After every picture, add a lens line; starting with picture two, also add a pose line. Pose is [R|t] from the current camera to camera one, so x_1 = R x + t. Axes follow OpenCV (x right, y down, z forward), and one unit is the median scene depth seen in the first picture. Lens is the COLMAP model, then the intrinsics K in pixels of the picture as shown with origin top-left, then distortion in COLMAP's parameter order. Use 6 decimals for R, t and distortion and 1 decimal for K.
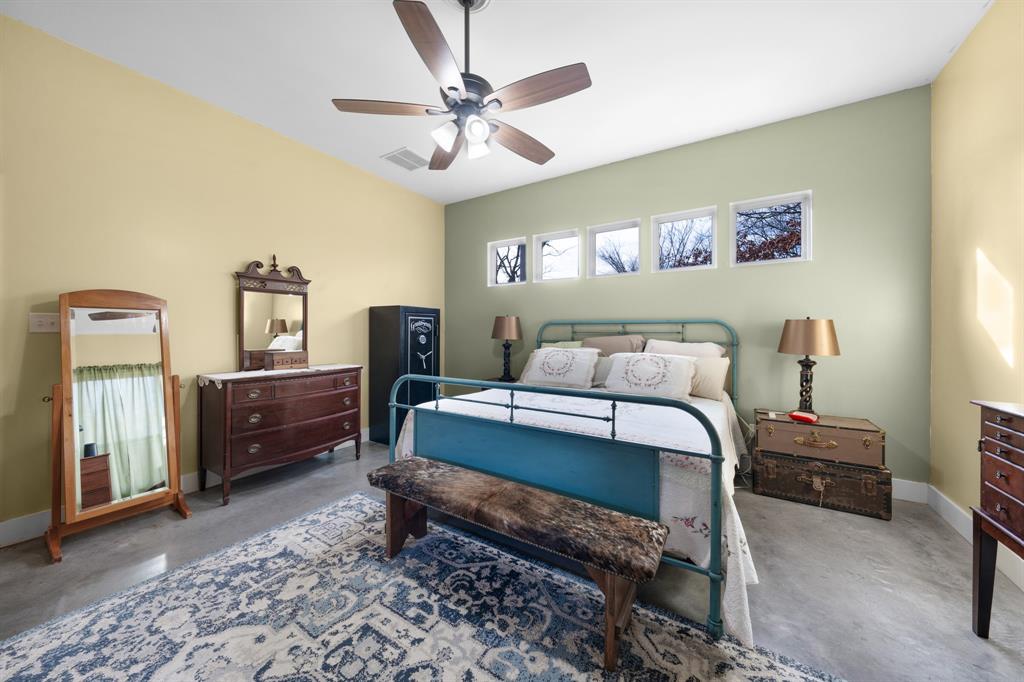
lens RADIAL K [[355.8, 0, 518.3], [0, 355.8, 335.4], [0, 0, 1]] dist [-0.004593, 0.000816]
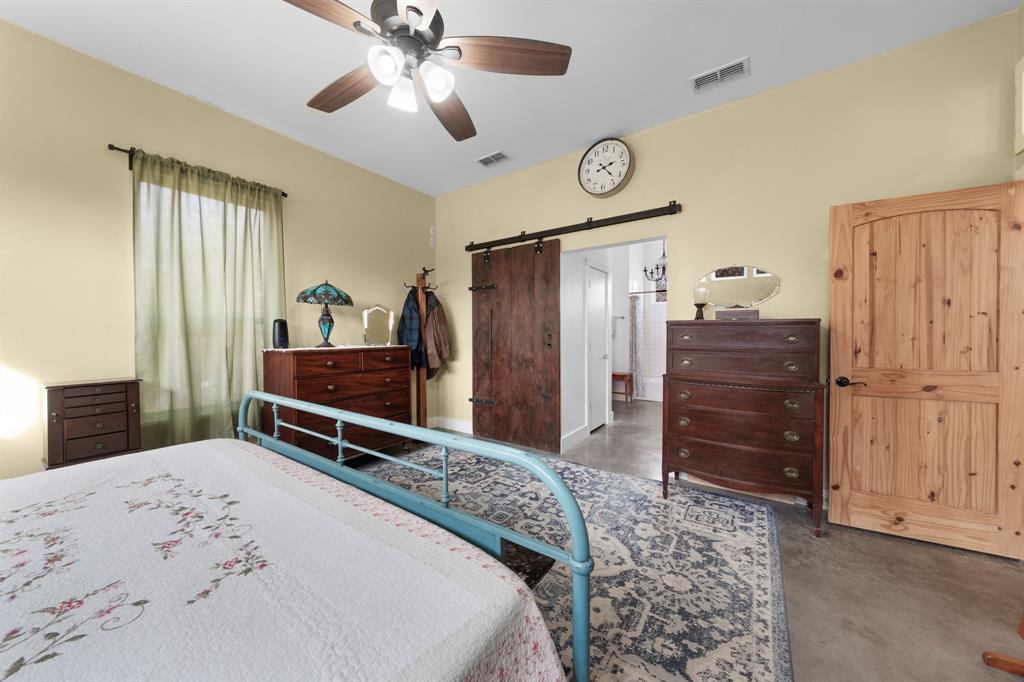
lens RADIAL K [[355.8, 0, 515.8], [0, 355.8, 337.3], [0, 0, 1]] dist [-0.004593, 0.000816]
pose [[-0.998395, 0.003604, 0.056511, -0.449984], [0.004945, 0.999709, 0.023599, -0.025623], [-0.056409, 0.023840, -0.998123, 1.887621]]
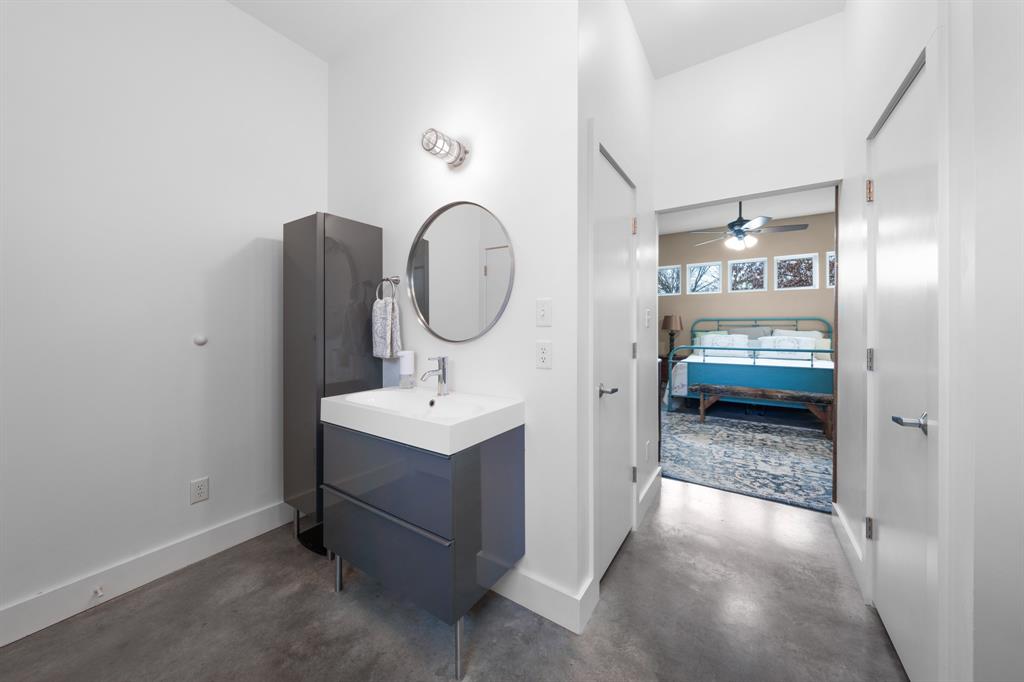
lens RADIAL K [[355.8, 0, 518.1], [0, 355.8, 328.7], [0, 0, 1]] dist [-0.004593, 0.000816]
pose [[0.999777, -0.002369, -0.020983, -1.680829], [0.002349, 0.999997, -0.000975, 0.013751], [0.020986, 0.000926, 0.999779, -1.482339]]
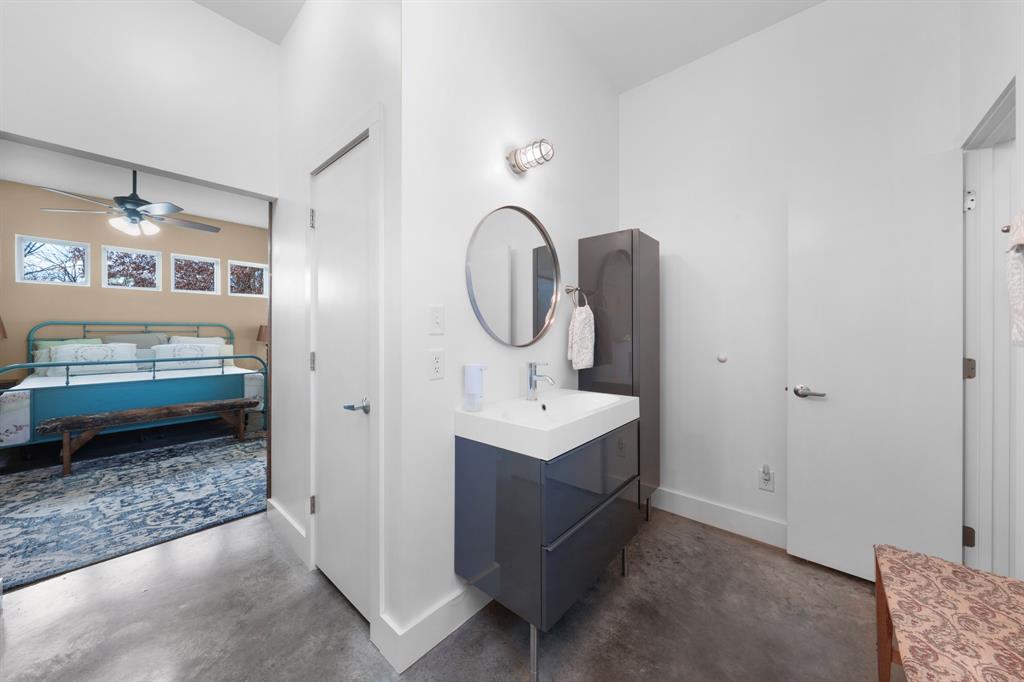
lens RADIAL K [[355.8, 0, 511.0], [0, 355.8, 331.0], [0, 0, 1]] dist [-0.004593, 0.000816]
pose [[0.167513, 0.000170, 0.985870, -1.754593], [0.008215, 0.999965, -0.001568, 0.009028], [-0.985836, 0.008361, 0.167506, -1.333322]]
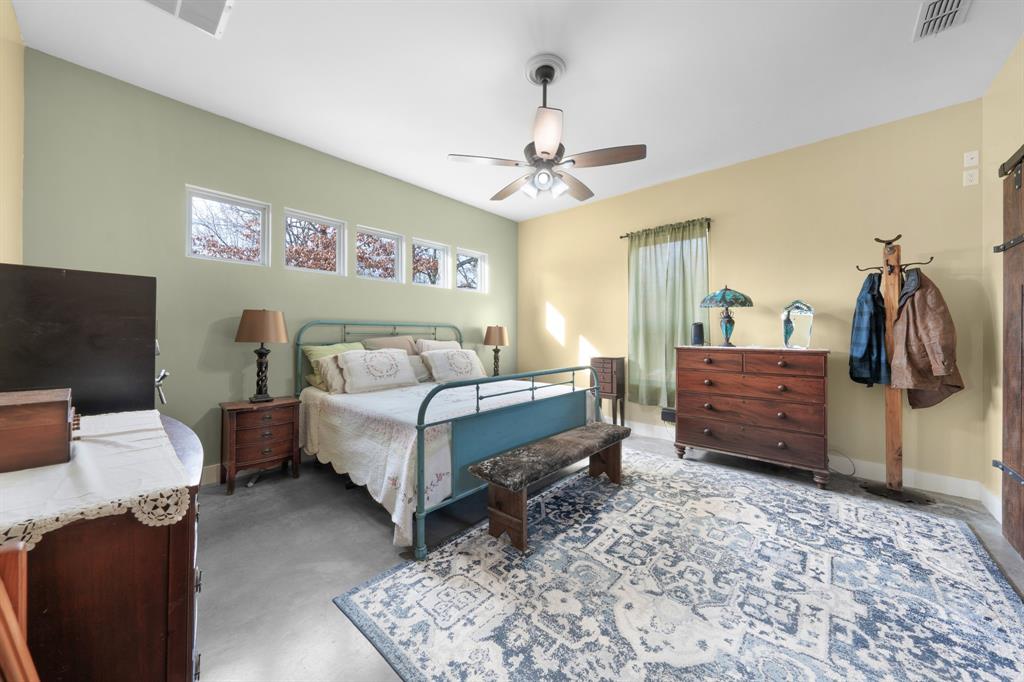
lens RADIAL K [[355.8, 0, 510.0], [0, 355.8, 332.0], [0, 0, 1]] dist [-0.004593, 0.000816]
pose [[0.180086, 0.002842, 0.983647, -1.563273], [0.003930, 0.999986, -0.003609, -0.015615], [-0.983643, 0.004516, 0.180073, 0.949815]]
